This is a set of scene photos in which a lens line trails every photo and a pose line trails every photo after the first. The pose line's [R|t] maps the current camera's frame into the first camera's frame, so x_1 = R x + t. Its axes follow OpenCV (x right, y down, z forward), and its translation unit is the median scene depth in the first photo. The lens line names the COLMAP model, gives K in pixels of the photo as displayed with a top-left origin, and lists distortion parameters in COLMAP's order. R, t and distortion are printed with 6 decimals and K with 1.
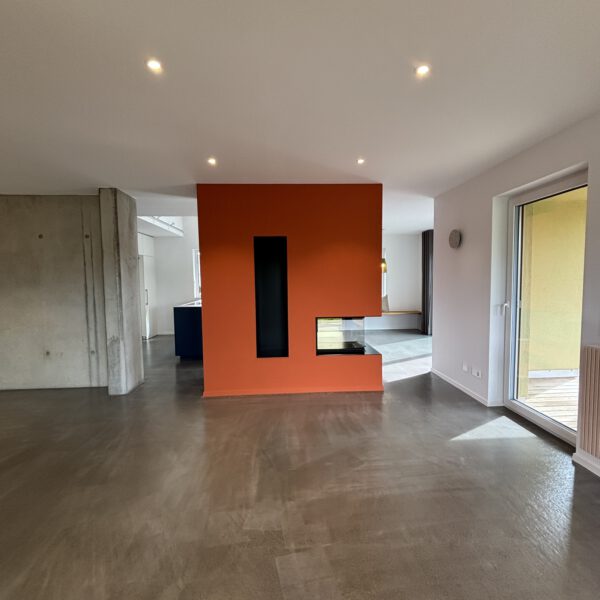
lens RADIAL K [[324.7, 0, 300.0], [0, 324.7, 300.0], [0, 0, 1]] dist [-0.004300, 0.008033]
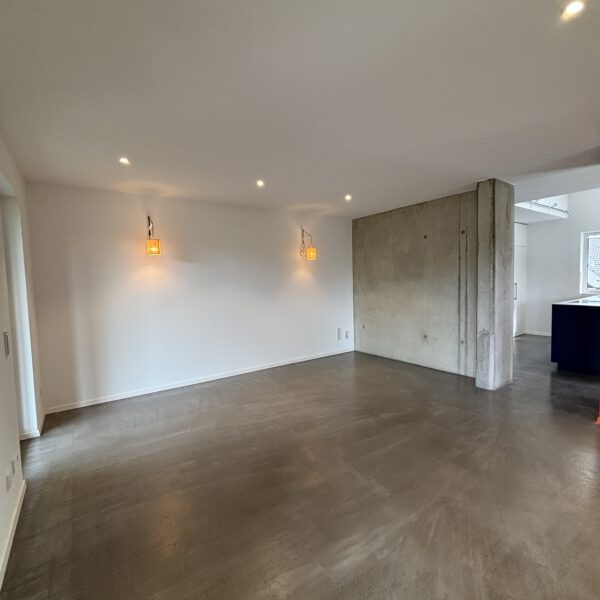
lens RADIAL K [[324.7, 0, 300.0], [0, 324.7, 300.0], [0, 0, 1]] dist [-0.004300, 0.008033]
pose [[0.530670, 0.054087, -0.845851, -0.034948], [-0.036639, 0.998493, 0.040861, 0.000917], [0.846786, 0.009307, 0.531852, -0.007045]]
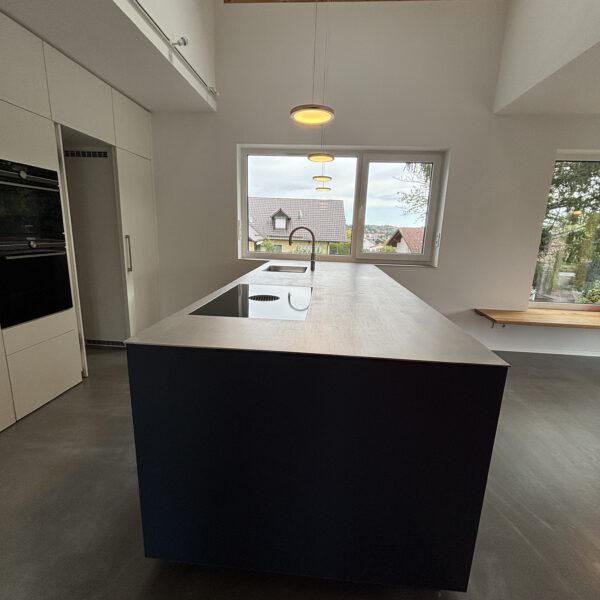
lens RADIAL K [[324.7, 0, 300.0], [0, 324.7, 300.0], [0, 0, 1]] dist [-0.004300, 0.008033]
pose [[0.989421, 0.078362, -0.122086, -0.403423], [-0.059508, 0.986730, 0.151071, -0.055023], [0.132304, -0.142208, 0.980955, 1.245461]]
